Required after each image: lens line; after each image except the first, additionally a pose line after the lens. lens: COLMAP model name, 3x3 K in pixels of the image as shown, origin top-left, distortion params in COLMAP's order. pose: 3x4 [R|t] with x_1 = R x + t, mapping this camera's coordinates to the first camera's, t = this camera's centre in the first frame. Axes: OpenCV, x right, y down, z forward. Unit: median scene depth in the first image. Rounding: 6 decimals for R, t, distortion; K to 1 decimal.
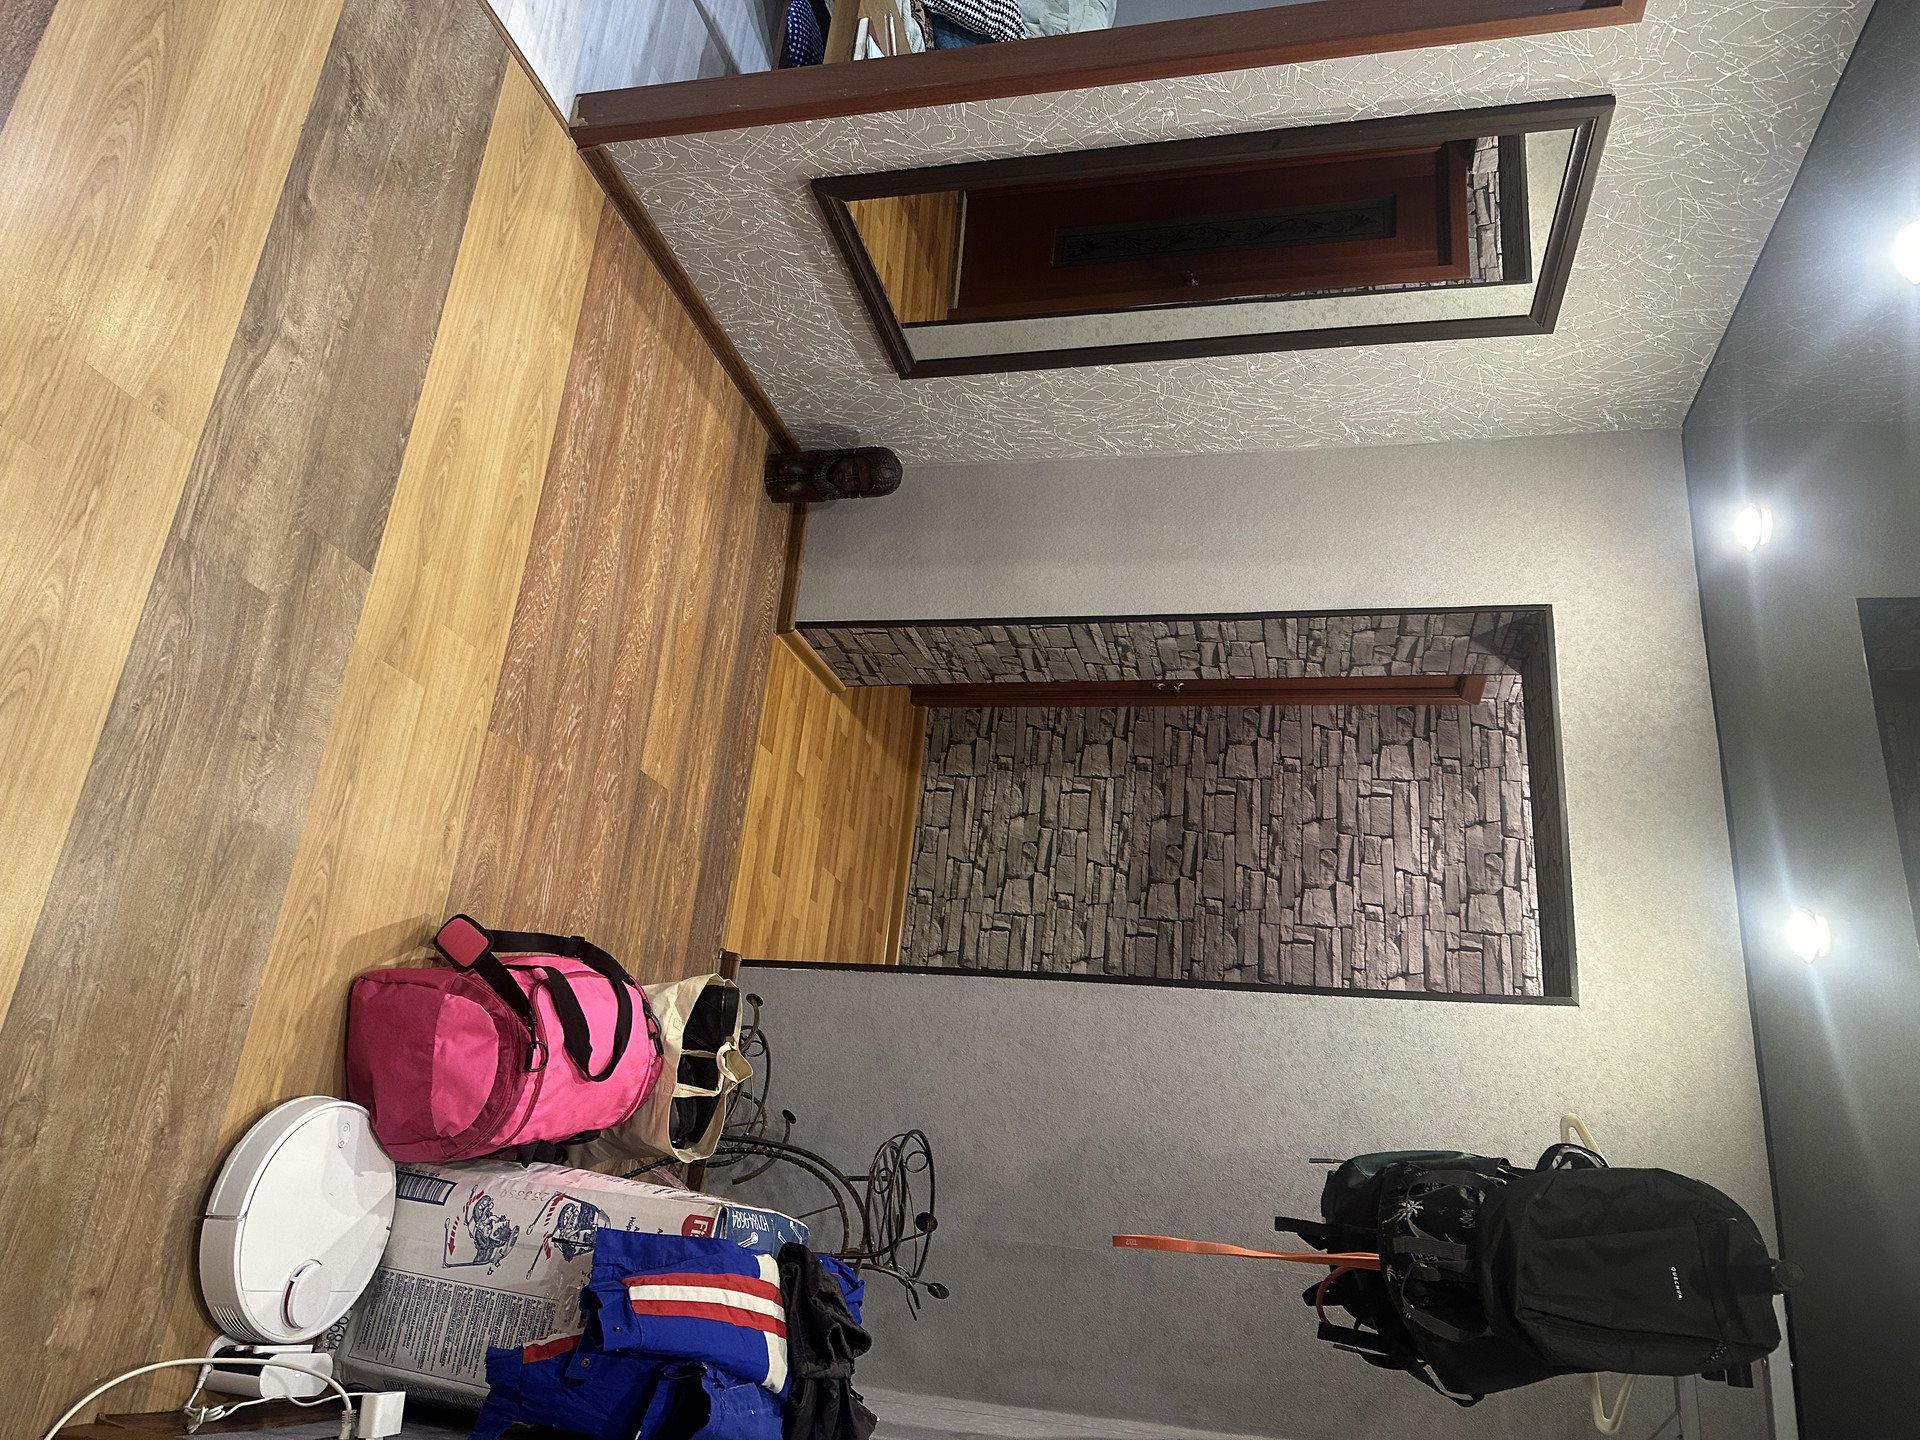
lens RADIAL K [[1355.8, 0, 959.6], [0, 1355.8, 719.8], [0, 0, 1]] dist [0.001185, -0.000399]
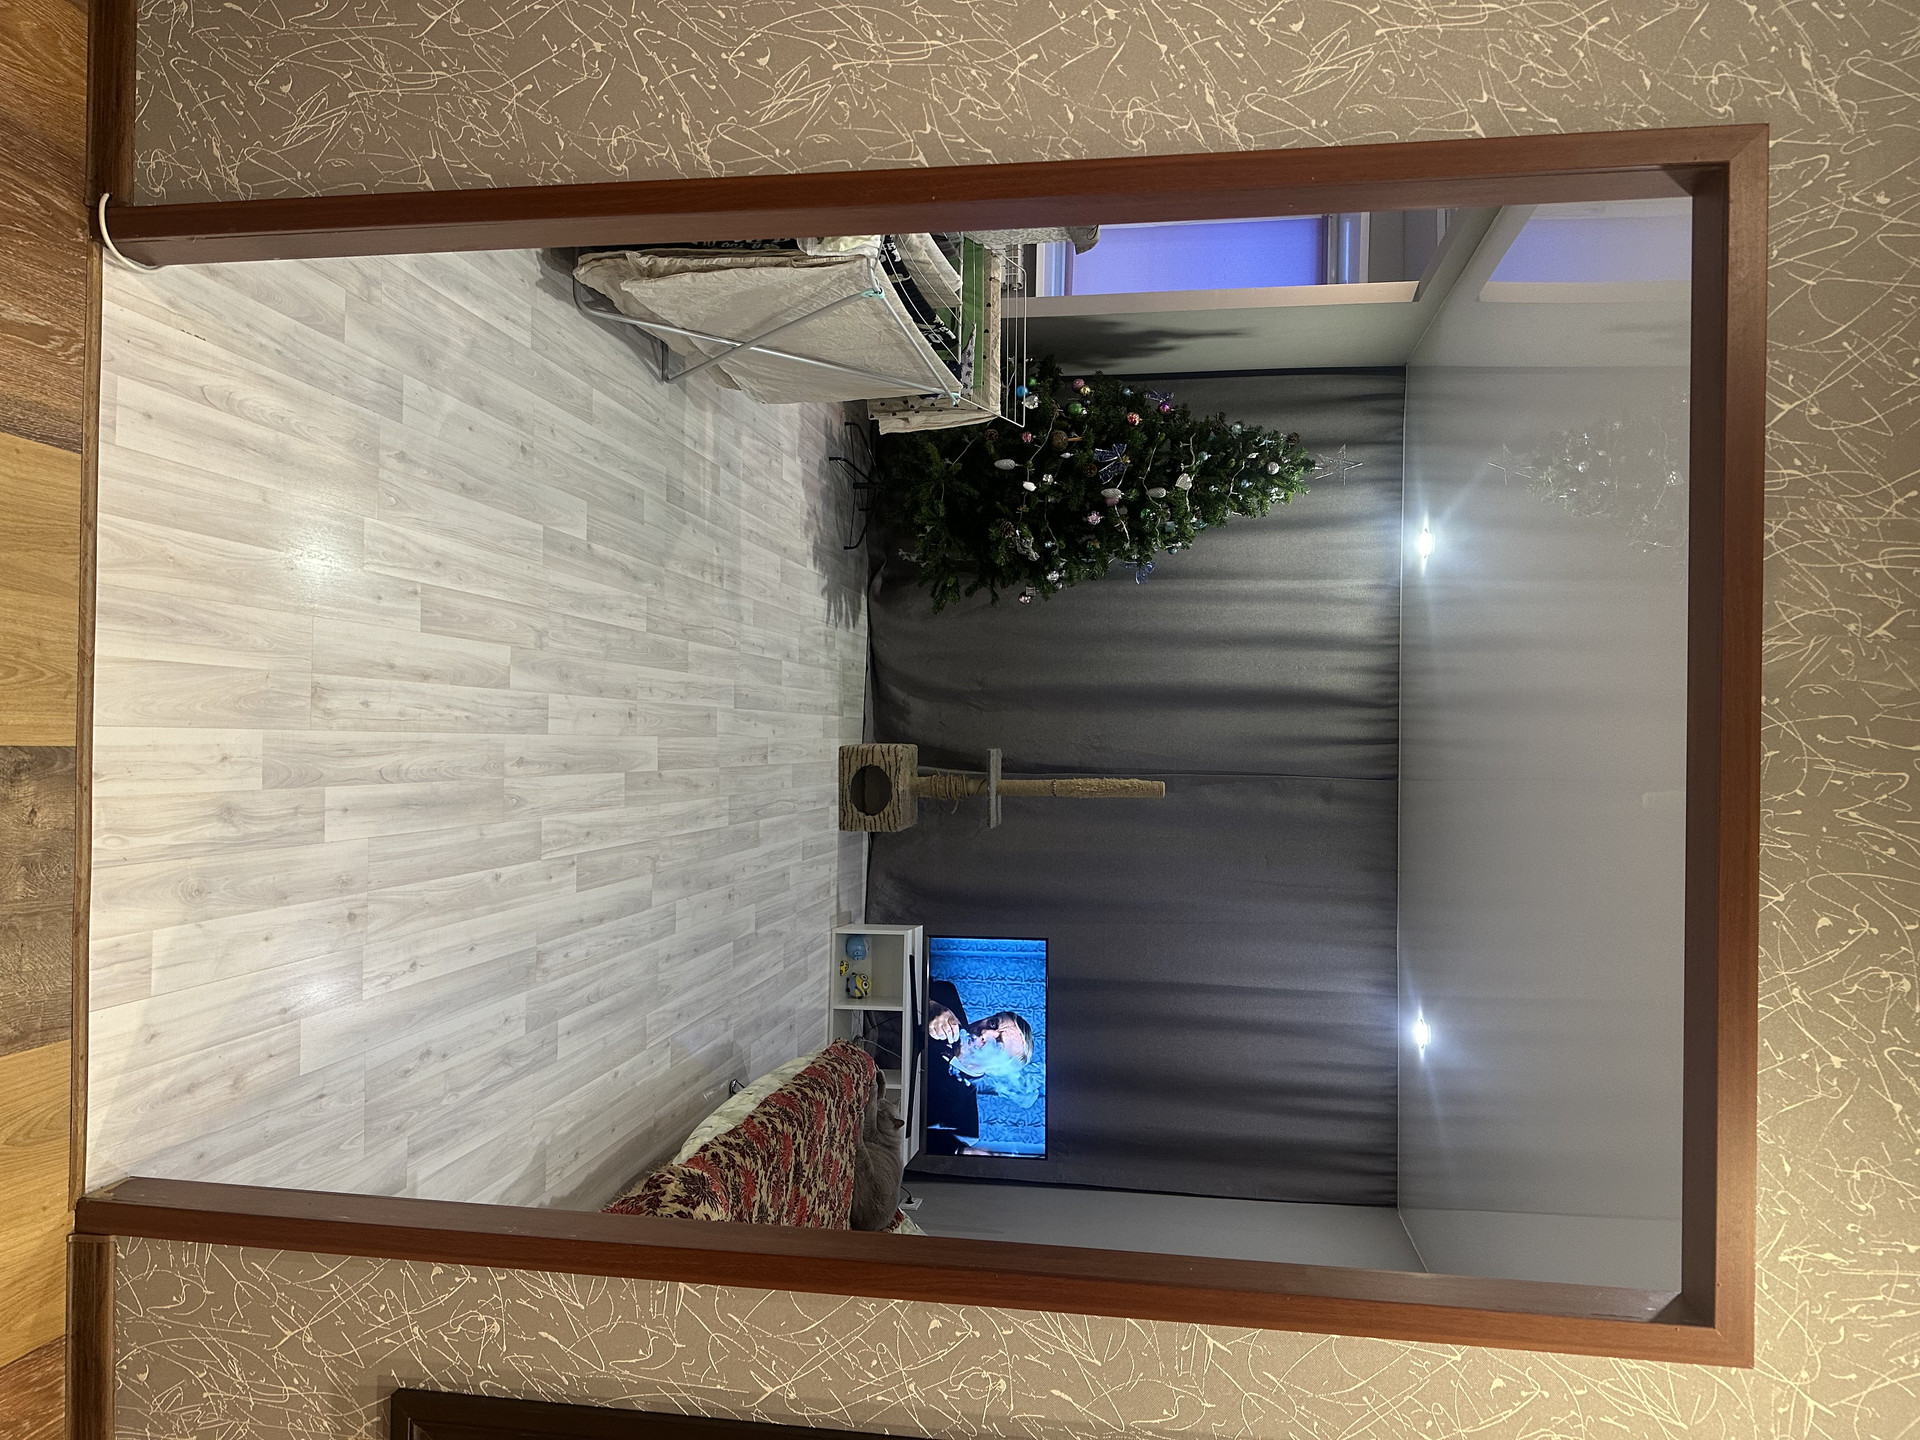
lens RADIAL K [[1355.8, 0, 956.6], [0, 1355.8, 723.5], [0, 0, 1]] dist [0.001185, -0.000399]
pose [[0.966661, 0.246663, -0.068728, 0.102844], [-0.153133, 0.341767, -0.927225, 0.016419], [-0.205223, 0.906837, 0.368145, 0.502621]]
